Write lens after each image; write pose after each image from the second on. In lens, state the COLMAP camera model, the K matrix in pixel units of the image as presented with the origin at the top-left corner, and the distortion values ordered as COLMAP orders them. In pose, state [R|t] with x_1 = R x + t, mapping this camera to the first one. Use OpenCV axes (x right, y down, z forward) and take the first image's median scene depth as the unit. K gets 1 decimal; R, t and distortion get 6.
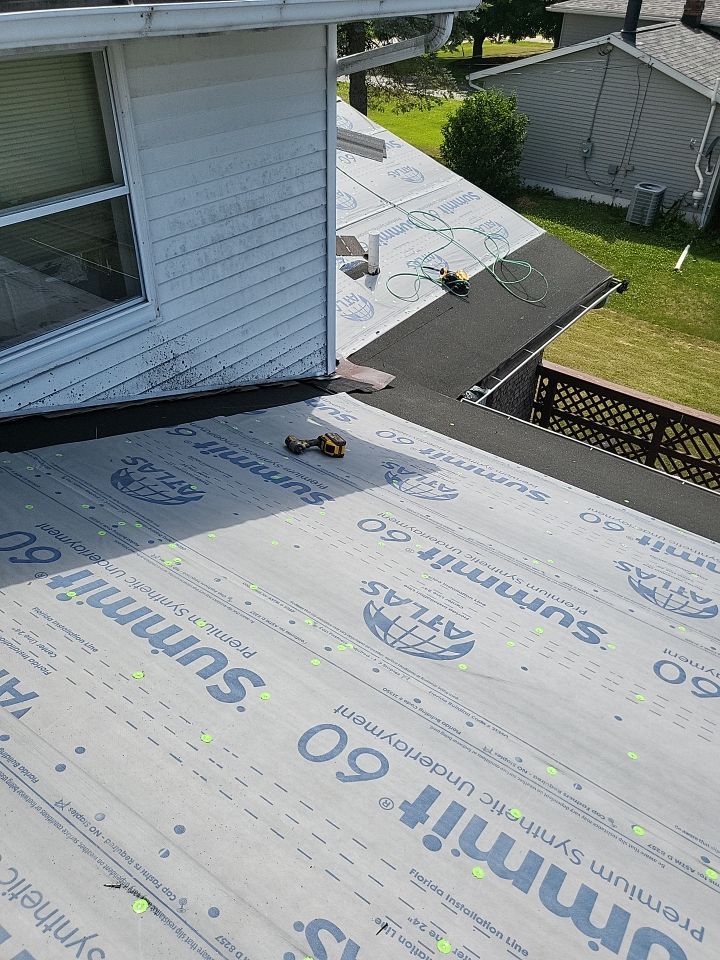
lens RADIAL K [[753.2, 0, 374.7], [0, 753.2, 478.7], [0, 0, 1]] dist [-0.022679, 0.047000]
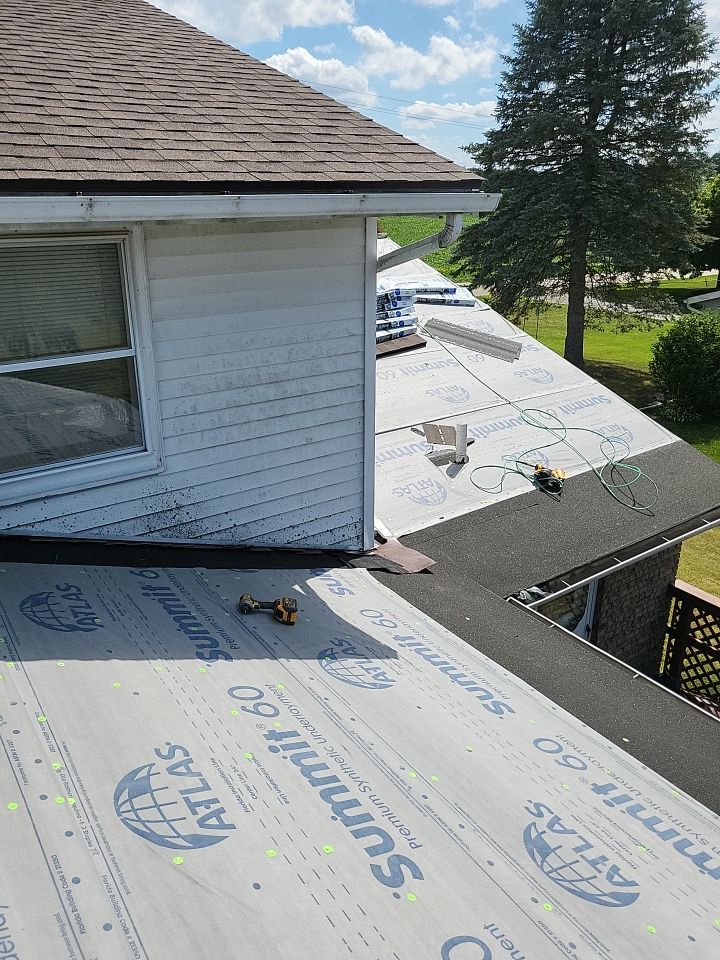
lens RADIAL K [[753.2, 0, 369.3], [0, 753.2, 476.1], [0, 0, 1]] dist [-0.022679, 0.047000]
pose [[0.935424, 0.091430, -0.341501, 0.341922], [-0.179667, 0.954879, -0.236487, -0.000653], [0.304471, 0.282572, 0.909643, 0.106061]]
